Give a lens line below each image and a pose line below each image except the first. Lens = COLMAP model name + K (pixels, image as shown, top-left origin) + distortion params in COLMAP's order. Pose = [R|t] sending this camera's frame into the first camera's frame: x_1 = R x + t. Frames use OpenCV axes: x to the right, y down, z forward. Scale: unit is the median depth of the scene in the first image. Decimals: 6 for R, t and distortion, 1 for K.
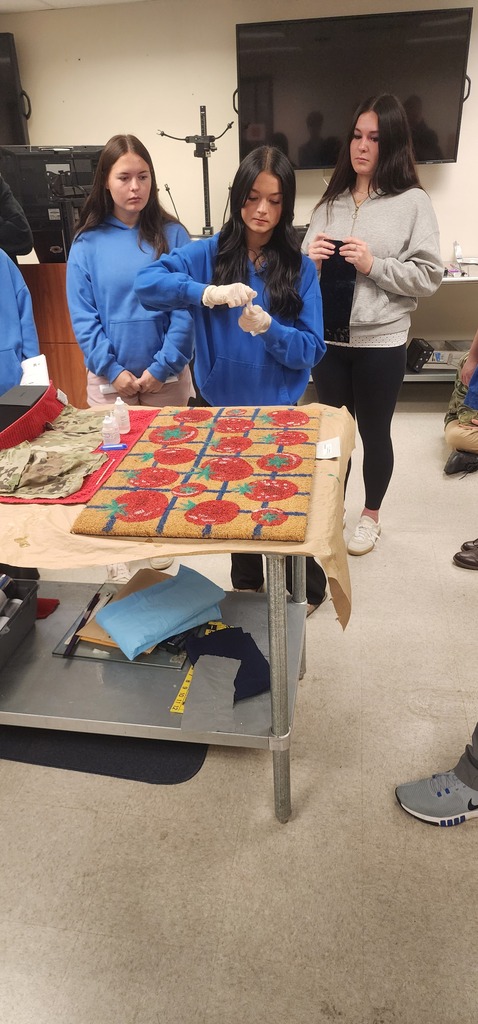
lens RADIAL K [[658.2, 0, 232.3], [0, 658.2, 490.8], [0, 0, 1]] dist [0.042120, -0.048316]
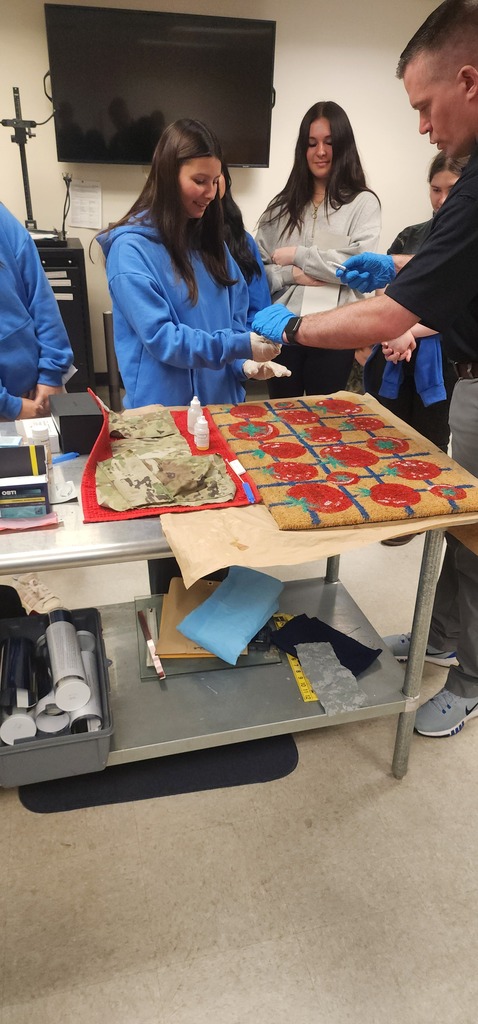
lens RADIAL K [[655.8, 0, 239.0], [0, 655.8, 512.0], [0, 0, 1]] dist [0.039688, -0.049669]
pose [[0.917279, -0.127051, 0.377435, -0.536519], [0.117156, 0.991896, 0.049166, -0.016281], [-0.380623, -0.000881, 0.924730, 0.108311]]
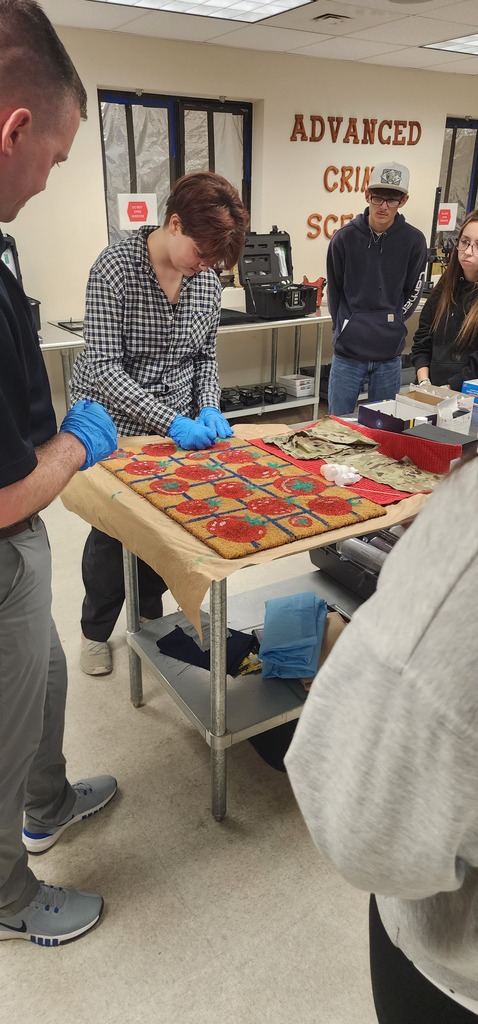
lens RADIAL K [[658.2, 0, 232.3], [0, 658.2, 490.8], [0, 0, 1]] dist [0.042120, -0.048316]
pose [[-0.734455, 0.302082, -0.607719, 0.649054], [-0.272363, 0.688994, 0.671644, -0.786631], [0.621607, 0.658812, -0.423759, 1.482474]]
